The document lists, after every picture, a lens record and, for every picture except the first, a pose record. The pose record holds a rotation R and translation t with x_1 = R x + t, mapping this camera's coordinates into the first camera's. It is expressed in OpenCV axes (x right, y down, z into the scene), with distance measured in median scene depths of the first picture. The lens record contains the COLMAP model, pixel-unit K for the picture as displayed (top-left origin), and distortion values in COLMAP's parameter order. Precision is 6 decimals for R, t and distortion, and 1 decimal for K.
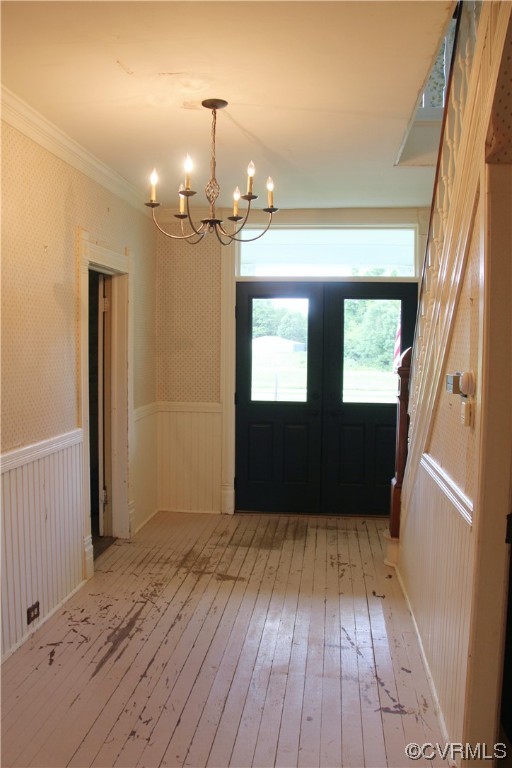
lens RADIAL K [[646.7, 0, 256.0], [0, 646.7, 385.4], [0, 0, 1]] dist [-0.174284, 0.133479]
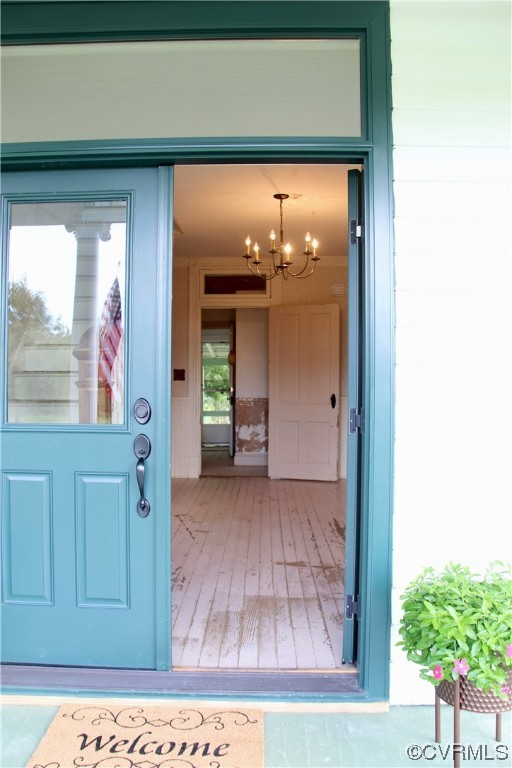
lens RADIAL K [[646.7, 0, 256.3], [0, 646.7, 384.4], [0, 0, 1]] dist [-0.174284, 0.133479]
pose [[-0.995071, -0.014145, -0.098152, 0.109242], [-0.020911, 0.997450, 0.068244, -0.043983], [0.096936, 0.069960, -0.992829, 1.833333]]
